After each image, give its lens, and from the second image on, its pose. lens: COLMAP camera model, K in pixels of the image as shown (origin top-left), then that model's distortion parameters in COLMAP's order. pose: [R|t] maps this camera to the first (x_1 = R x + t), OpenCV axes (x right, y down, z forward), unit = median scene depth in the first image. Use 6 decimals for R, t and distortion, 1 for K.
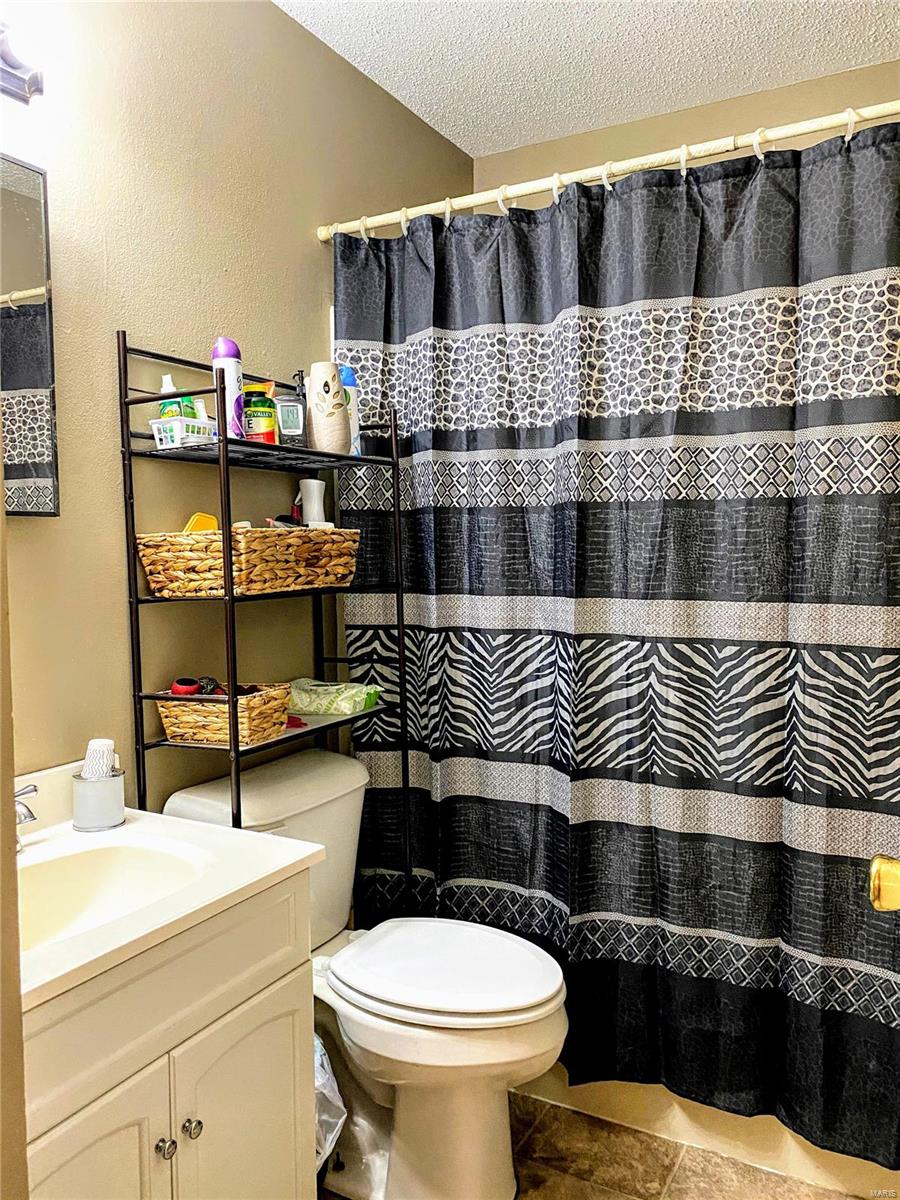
lens RADIAL K [[923.5, 0, 452.1], [0, 923.5, 602.2], [0, 0, 1]] dist [0.045394, -0.059094]
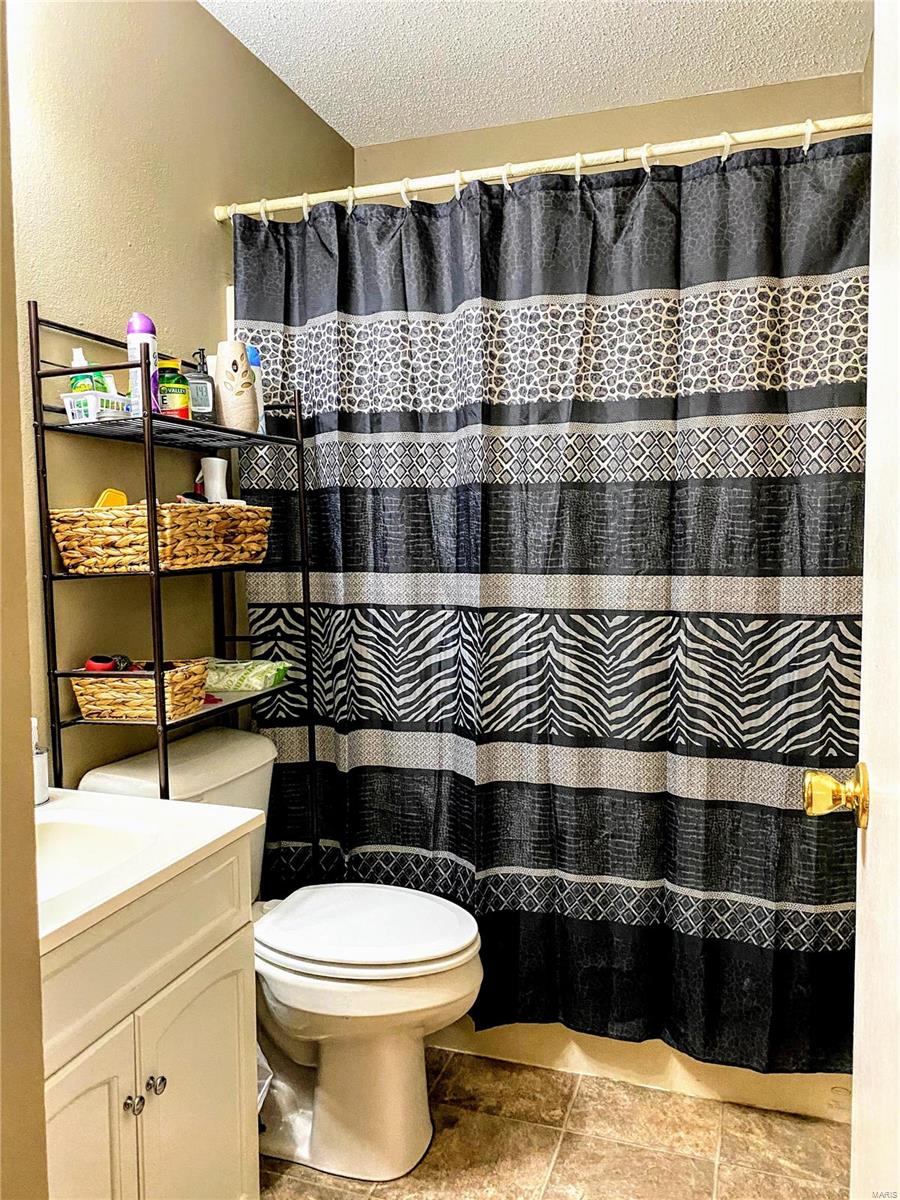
lens RADIAL K [[923.5, 0, 450.1], [0, 923.5, 602.0], [0, 0, 1]] dist [0.045394, -0.059094]
pose [[0.984286, -0.011418, 0.176209, -0.089933], [0.009650, 0.999894, 0.010886, 0.016745], [-0.176315, -0.009015, 0.984293, -0.041250]]
